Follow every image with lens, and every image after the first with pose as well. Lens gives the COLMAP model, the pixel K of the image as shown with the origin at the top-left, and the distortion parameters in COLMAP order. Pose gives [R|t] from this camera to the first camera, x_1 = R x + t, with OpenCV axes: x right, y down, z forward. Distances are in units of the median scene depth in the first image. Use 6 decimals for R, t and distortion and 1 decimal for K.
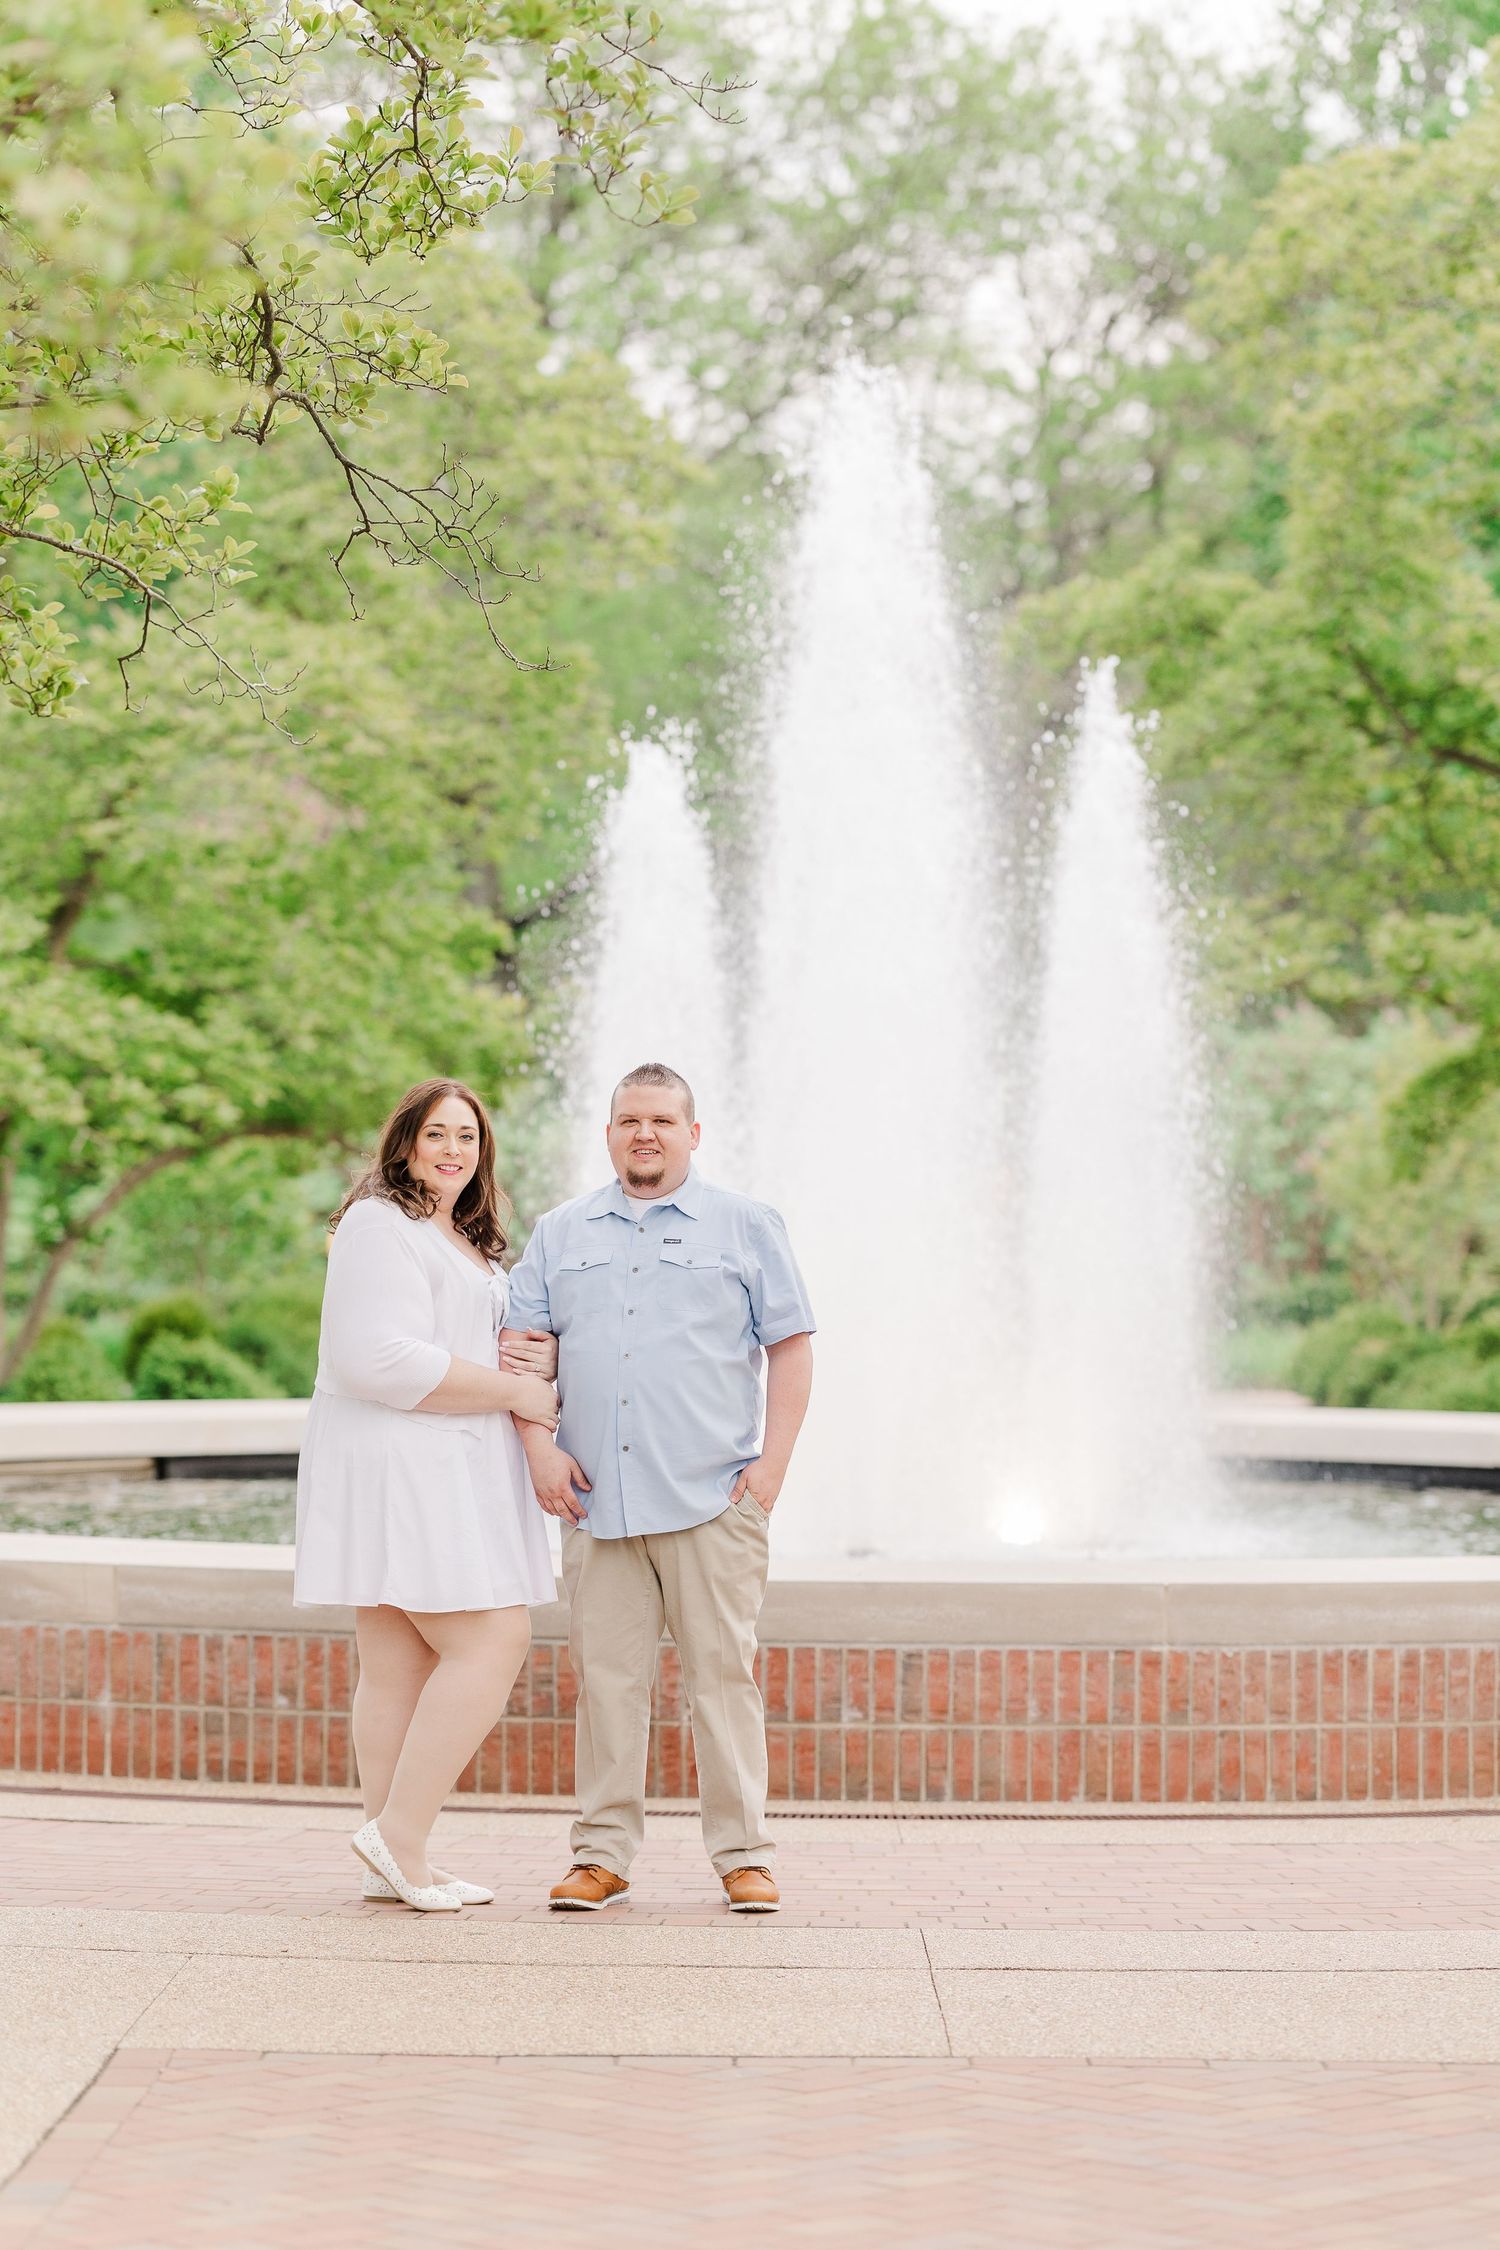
lens RADIAL K [[5798.0, 0, 750.3], [0, 5798.0, 1262.4], [0, 0, 1]] dist [0.007381, -0.636344]
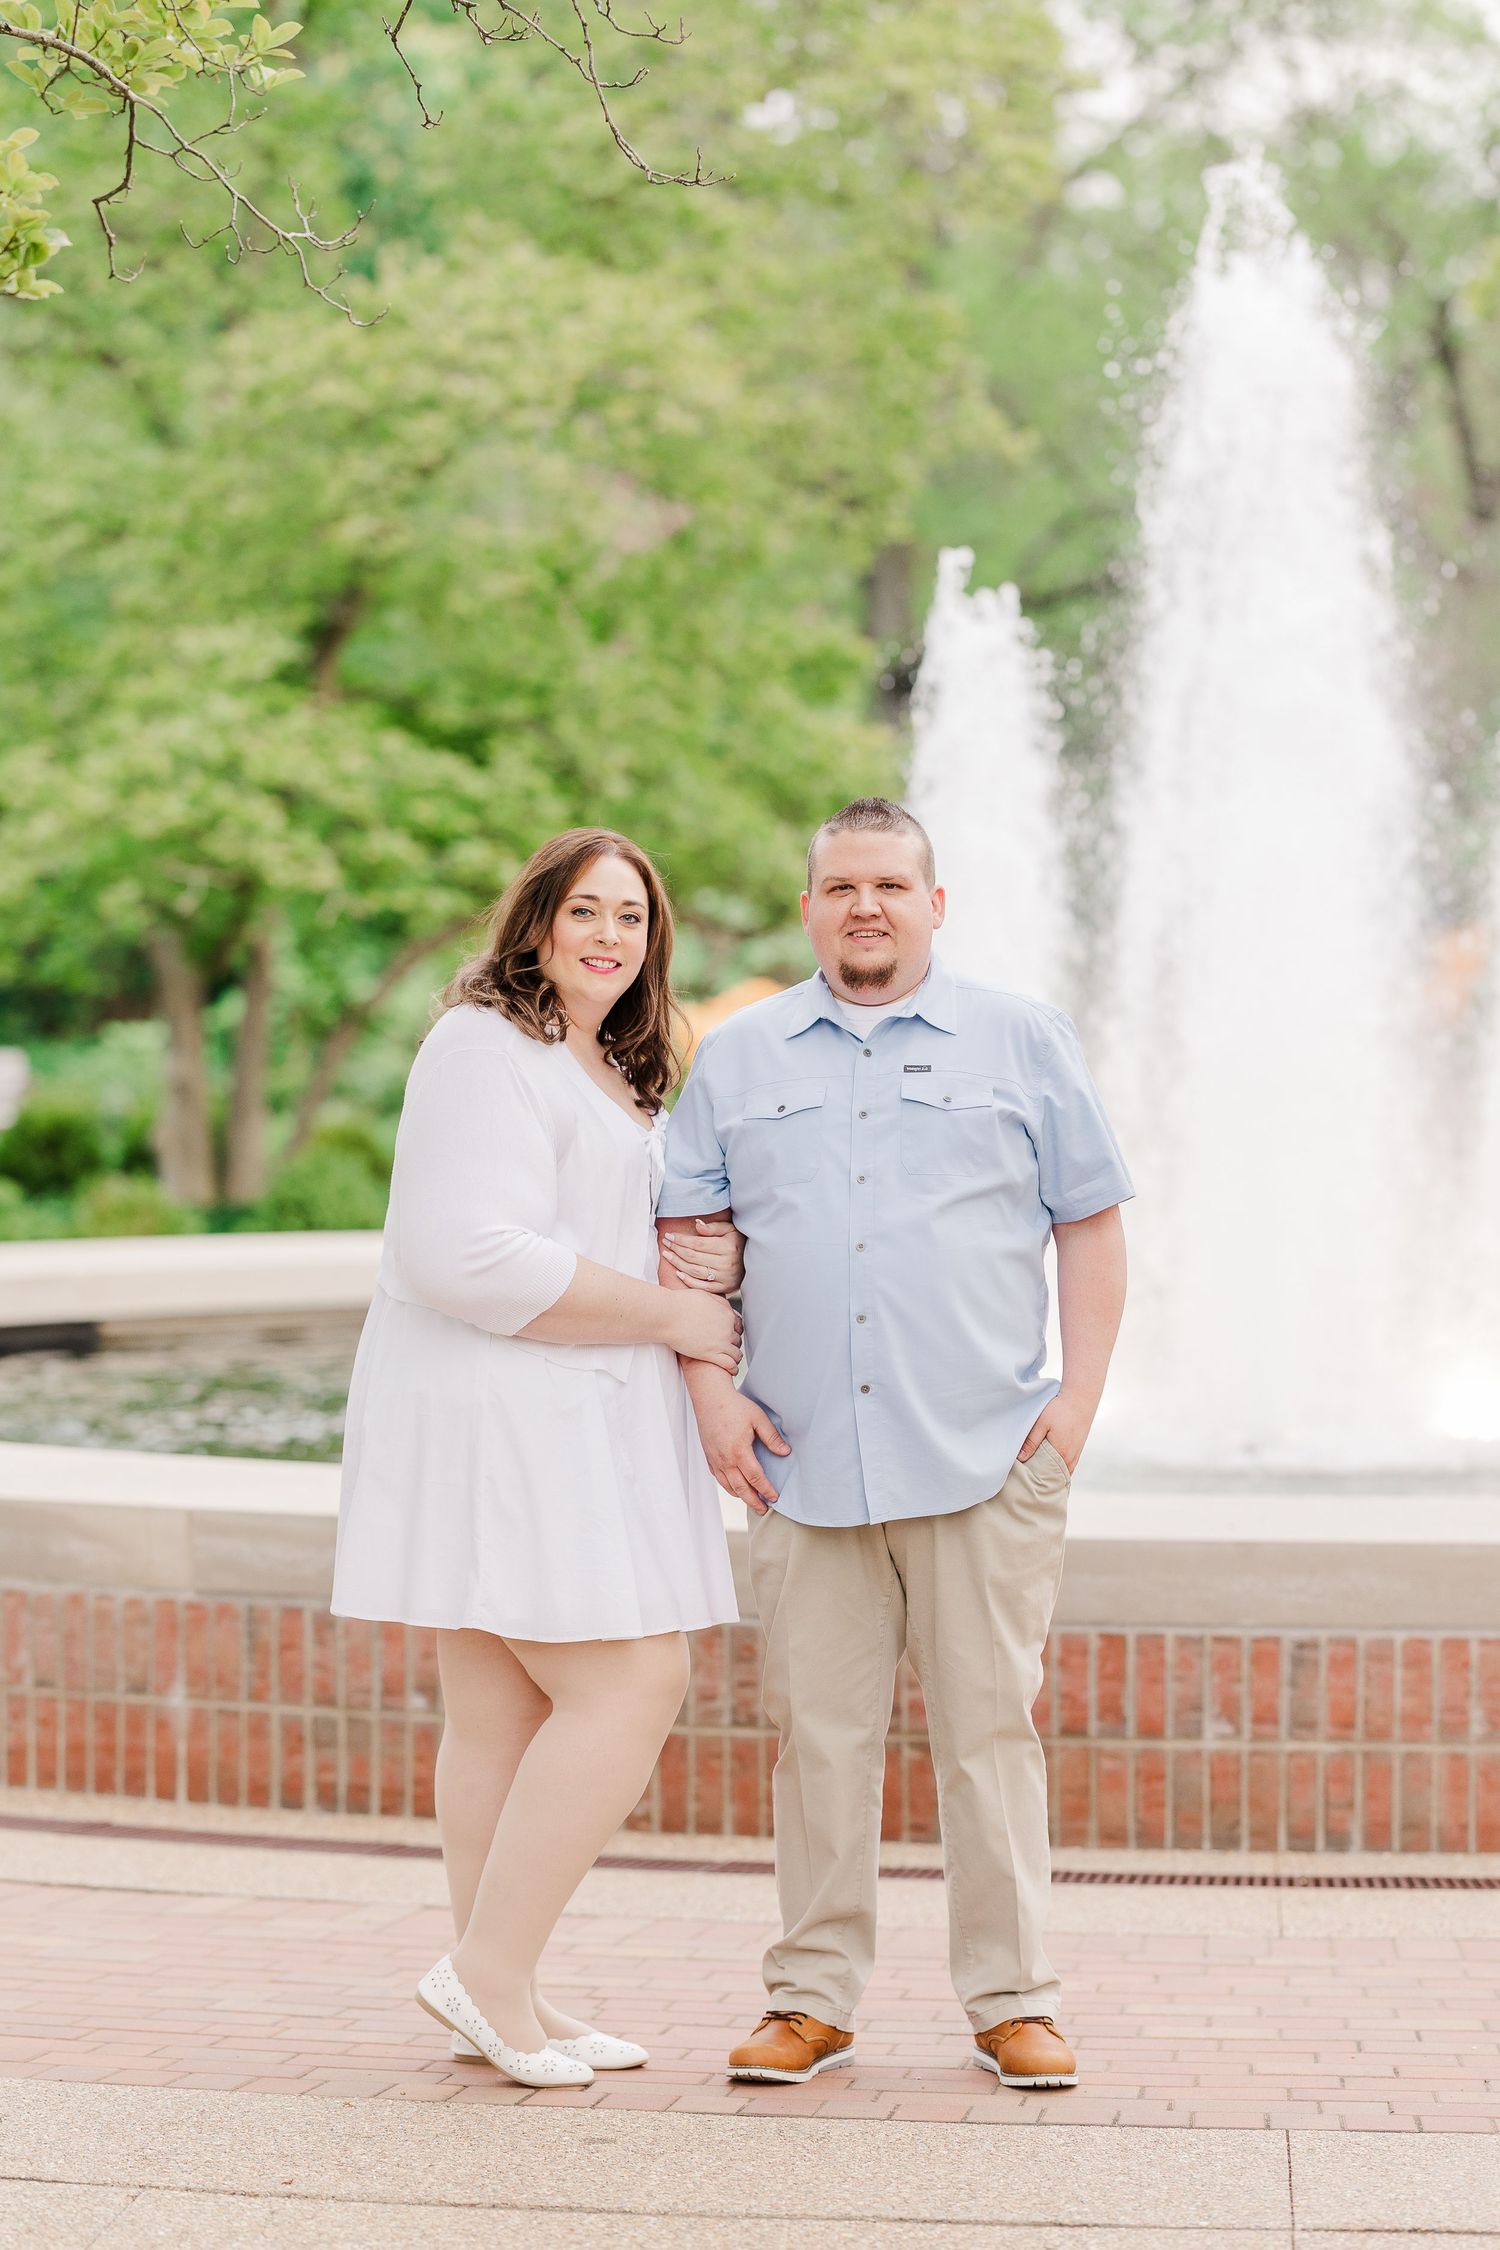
lens RADIAL K [[5798.0, 0, 750.3], [0, 5798.0, 1262.4], [0, 0, 1]] dist [0.007381, -0.636344]
pose [[0.996366, -0.000808, -0.085175, 0.020732], [0.004395, 0.999111, 0.041929, -0.008096], [0.085065, -0.042151, 0.995483, 0.295736]]
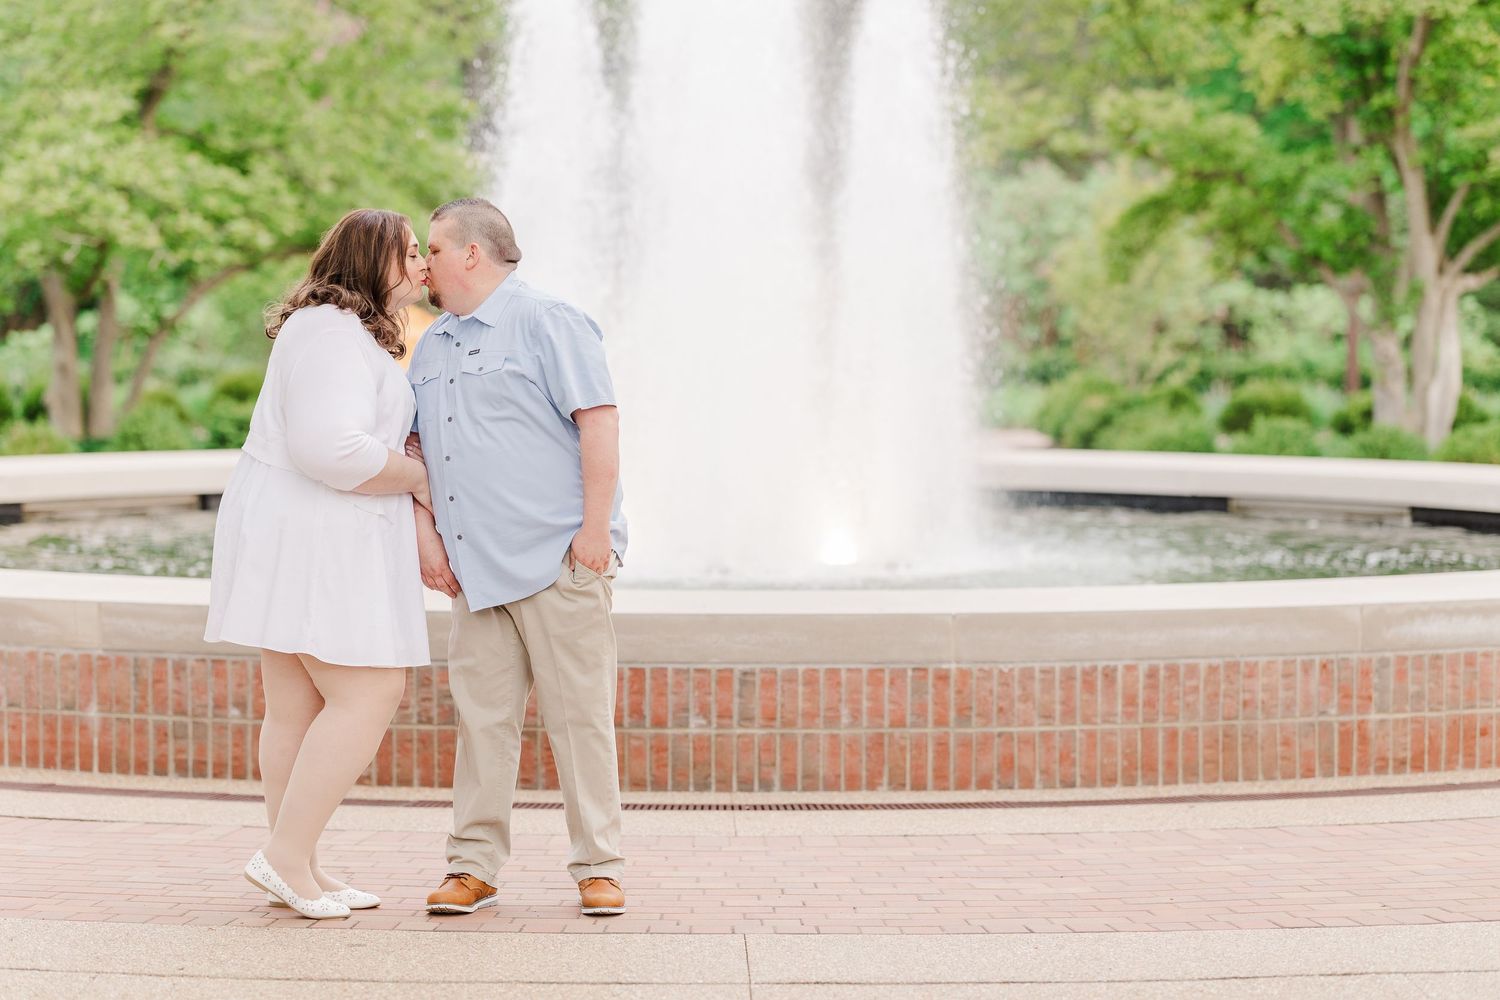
lens RADIAL K [[3558.6, 0, 703.2], [0, 3558.6, 498.3], [0, 0, 1]] dist [-0.016014, 0.049756]
pose [[0.999975, -0.005617, 0.004216, 0.015600], [0.005418, 0.998940, 0.045710, -0.003573], [-0.004468, -0.045686, 0.998946, 0.248156]]
